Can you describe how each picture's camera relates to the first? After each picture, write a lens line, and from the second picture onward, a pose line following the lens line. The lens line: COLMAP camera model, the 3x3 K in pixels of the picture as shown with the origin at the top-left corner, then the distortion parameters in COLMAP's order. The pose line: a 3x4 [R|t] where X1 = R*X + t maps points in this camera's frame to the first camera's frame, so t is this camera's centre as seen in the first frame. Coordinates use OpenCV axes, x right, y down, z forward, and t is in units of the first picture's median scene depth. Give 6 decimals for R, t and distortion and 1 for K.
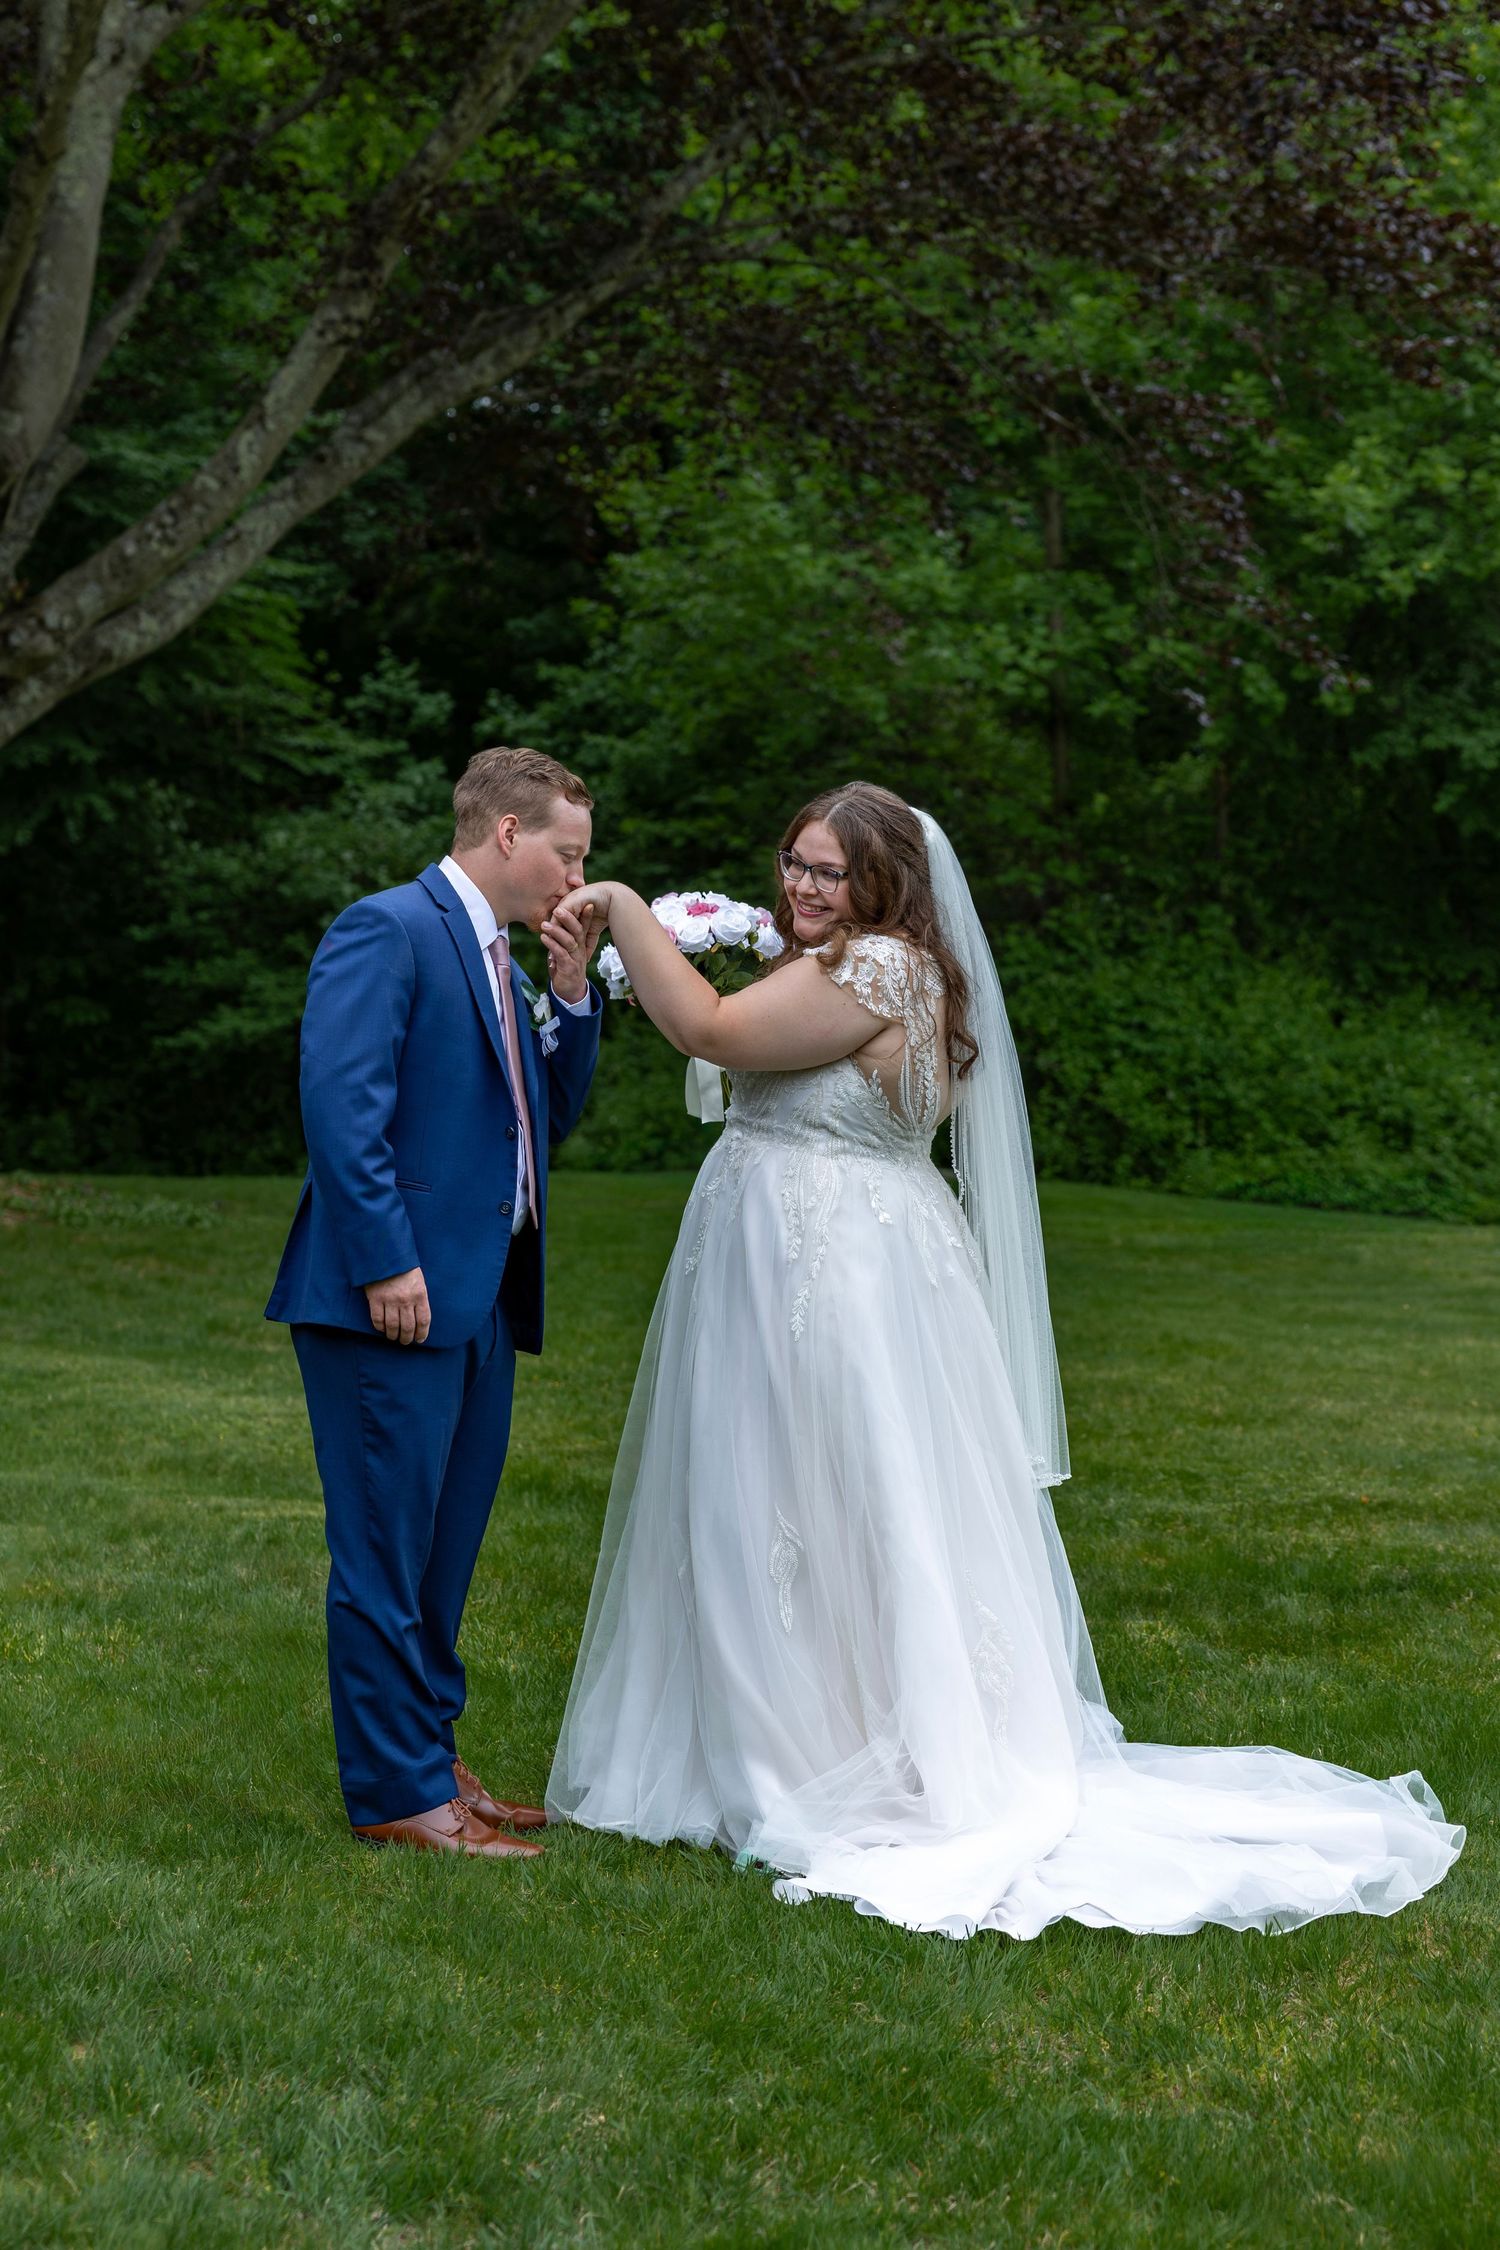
lens RADIAL K [[3749.4, 0, 753.7], [0, 3749.4, 979.3], [0, 0, 1]] dist [0.002341, -0.039232]
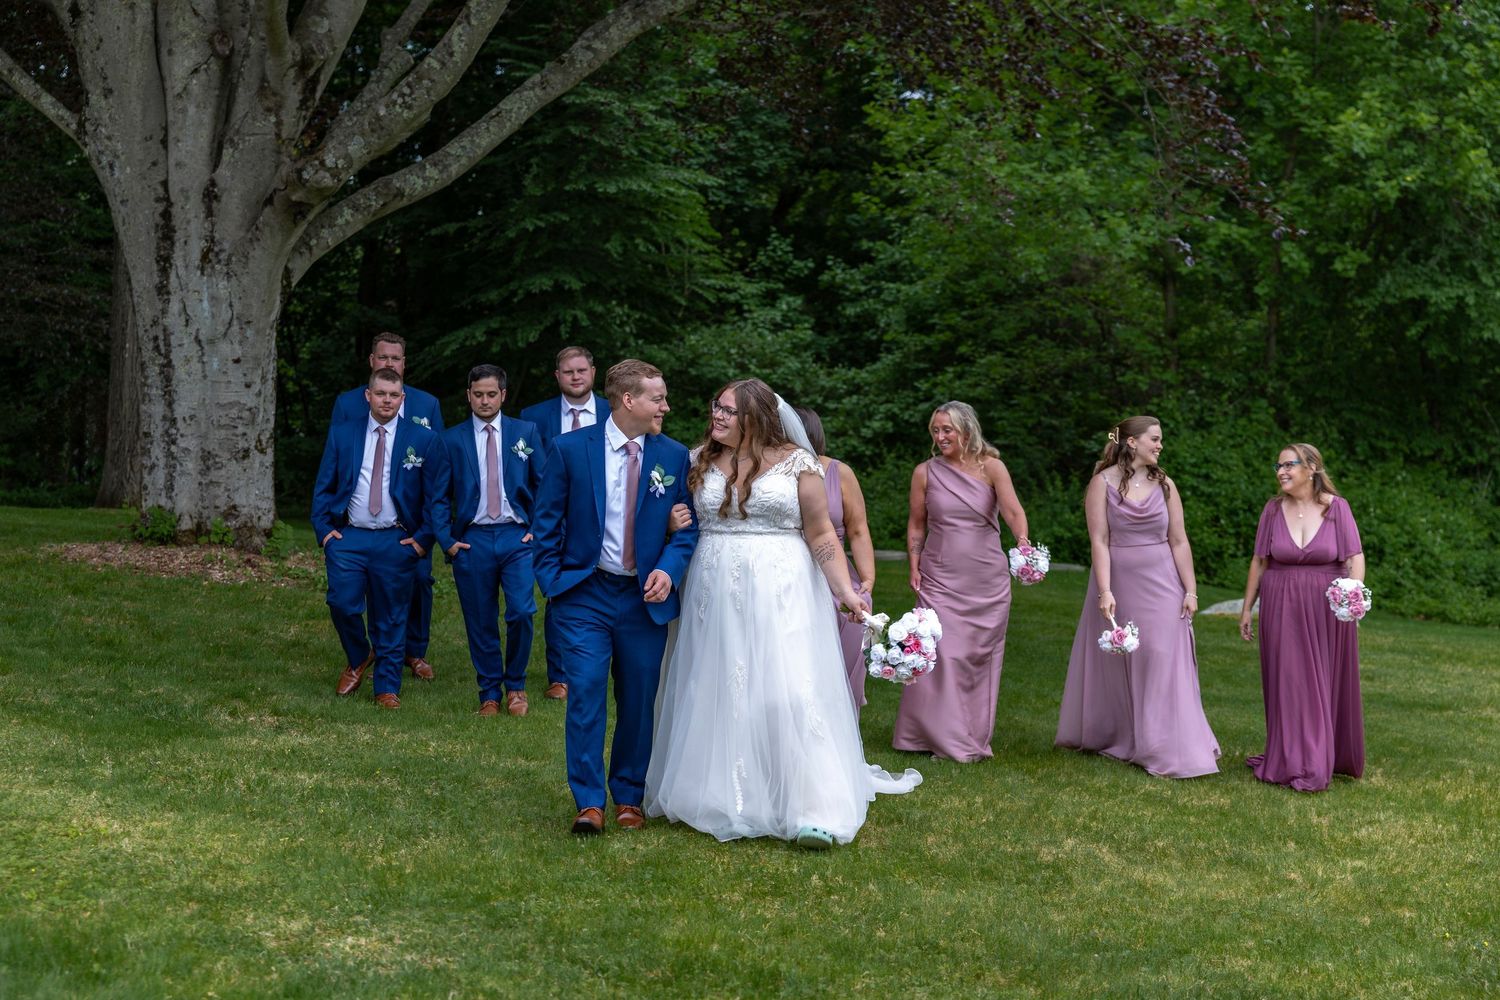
lens RADIAL K [[2116.3, 0, 741.2], [0, 2116.3, 466.5], [0, 0, 1]] dist [0.018405, -0.003628]
pose [[0.988227, 0.040492, -0.147542, 0.044735], [-0.038029, 0.999087, 0.019472, -0.001186], [0.148196, -0.013632, 0.988864, 0.116418]]
